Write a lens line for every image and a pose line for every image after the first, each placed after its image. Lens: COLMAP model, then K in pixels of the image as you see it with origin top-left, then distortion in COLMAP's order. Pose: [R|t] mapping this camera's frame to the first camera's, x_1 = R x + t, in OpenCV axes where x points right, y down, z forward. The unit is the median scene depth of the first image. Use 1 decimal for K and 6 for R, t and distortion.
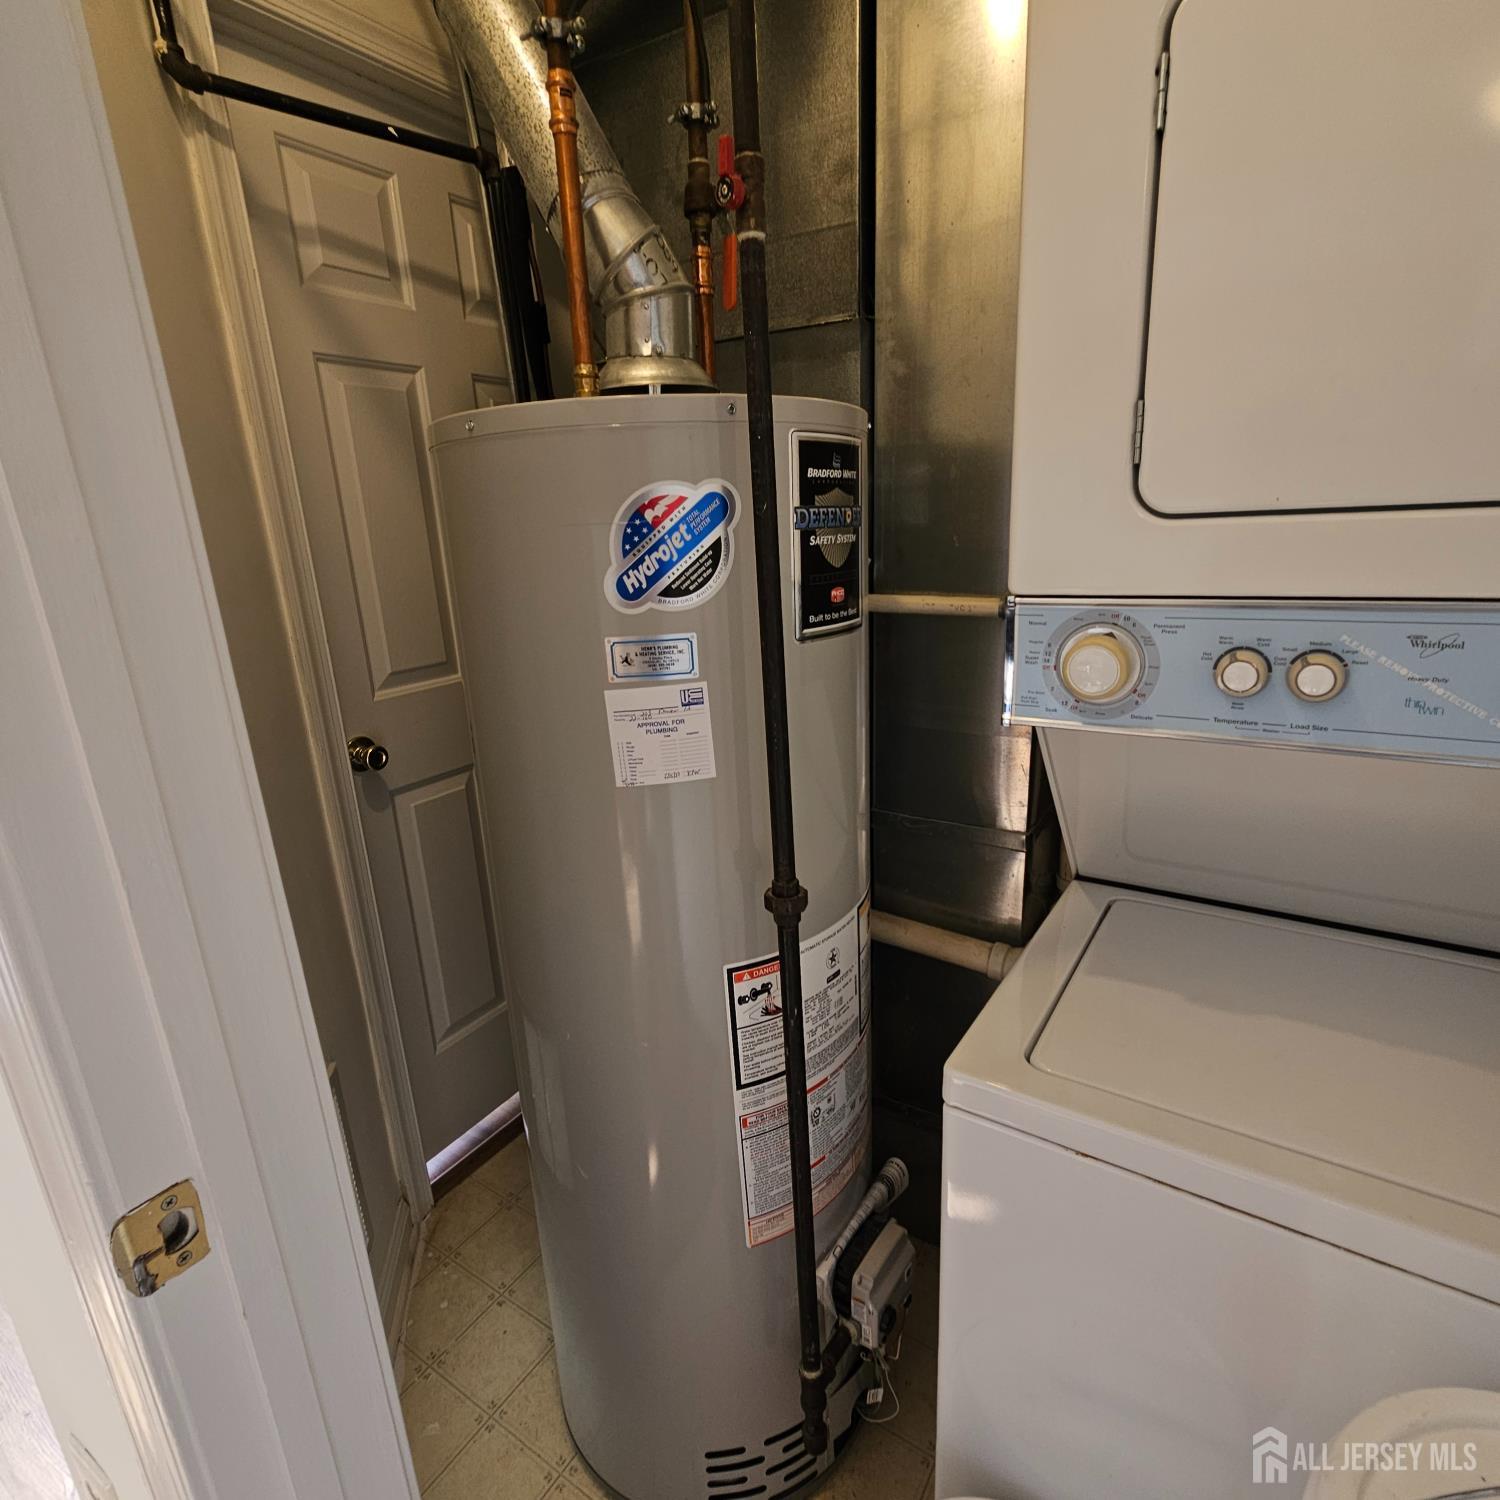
lens RADIAL K [[820.7, 0, 750.0], [0, 820.7, 750.0], [0, 0, 1]] dist [-0.000111, -0.001618]
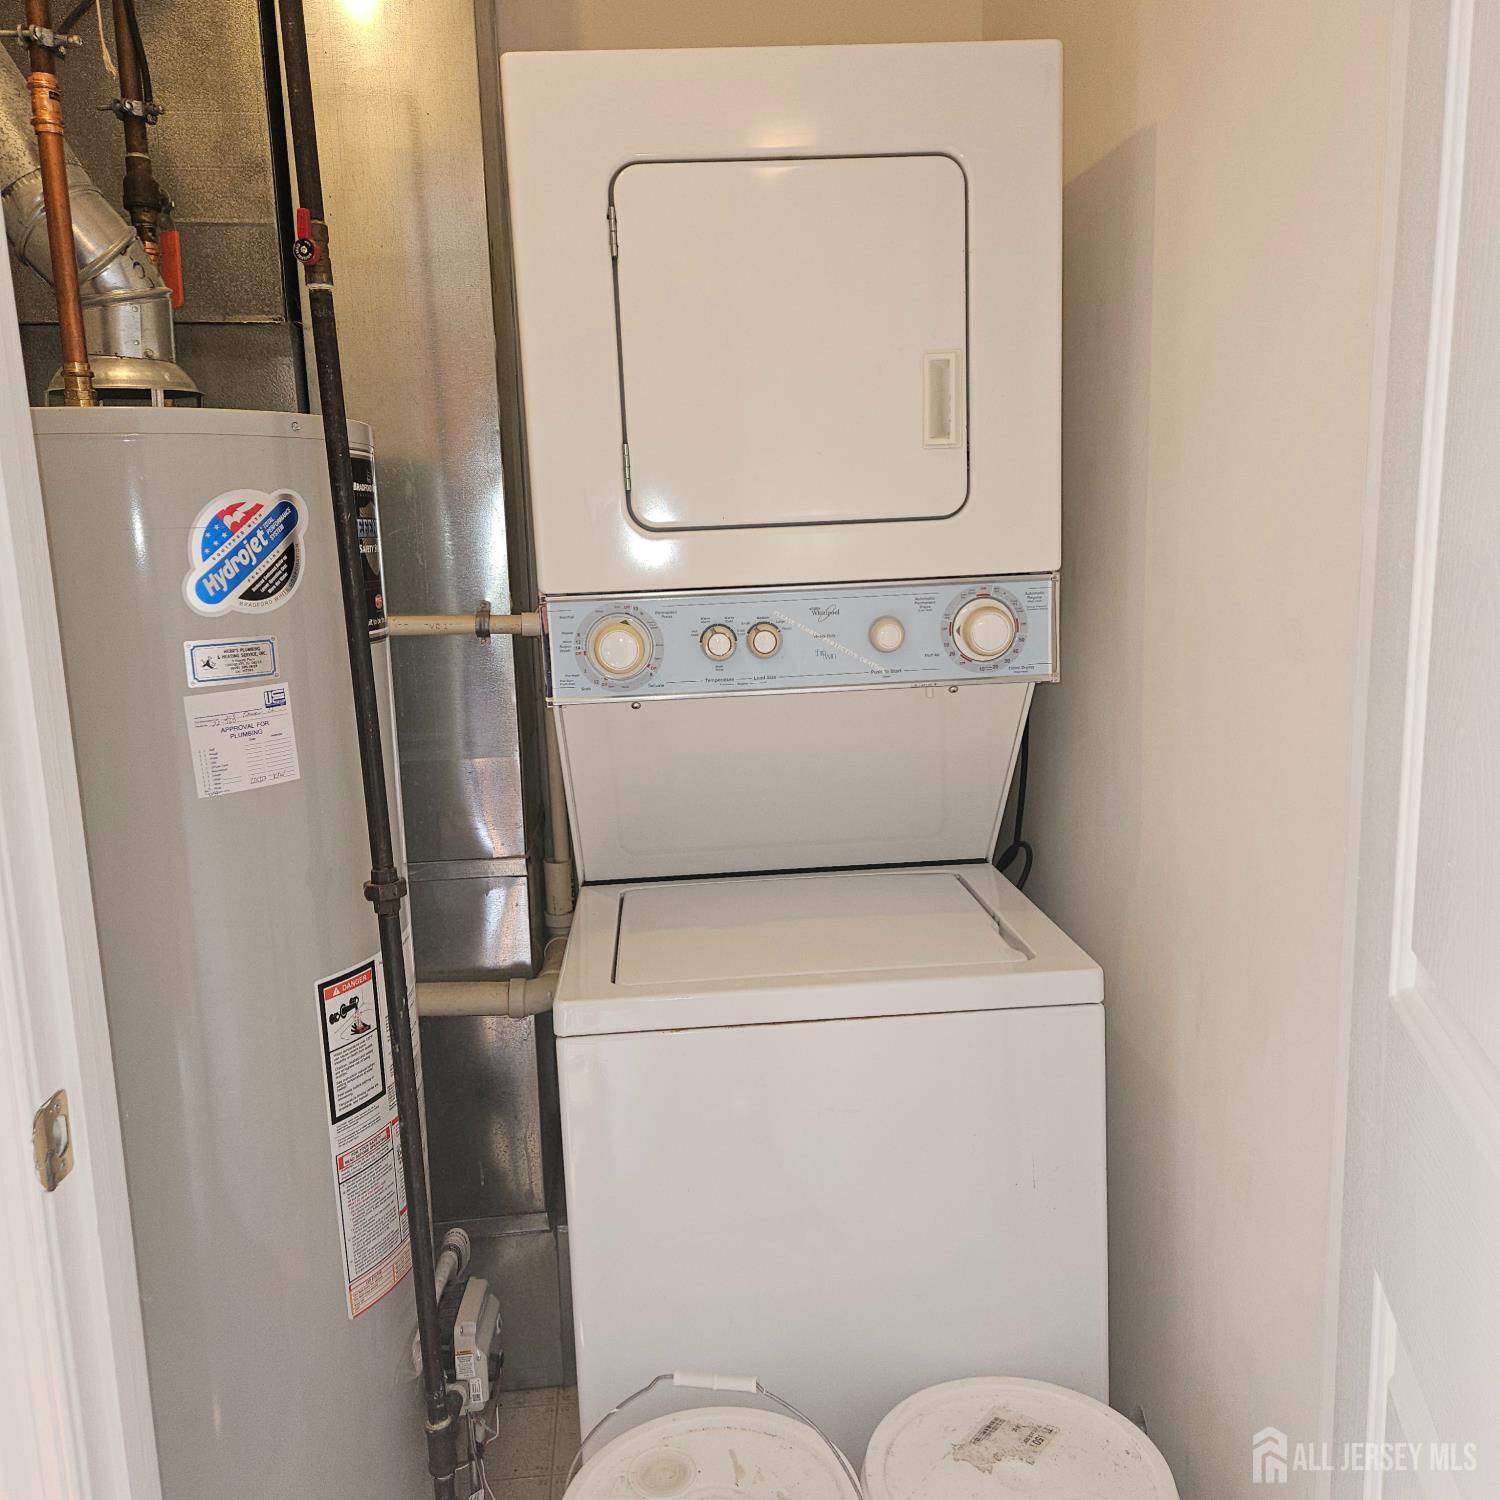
lens RADIAL K [[1408.0, 0, 744.2], [0, 1408.0, 805.9], [0, 0, 1]] dist [0.034141, -0.035867]
pose [[0.787457, -0.101846, 0.607897, -0.715381], [0.163721, 0.985387, -0.046991, 0.253100], [-0.594228, 0.136529, 0.792624, -0.737335]]
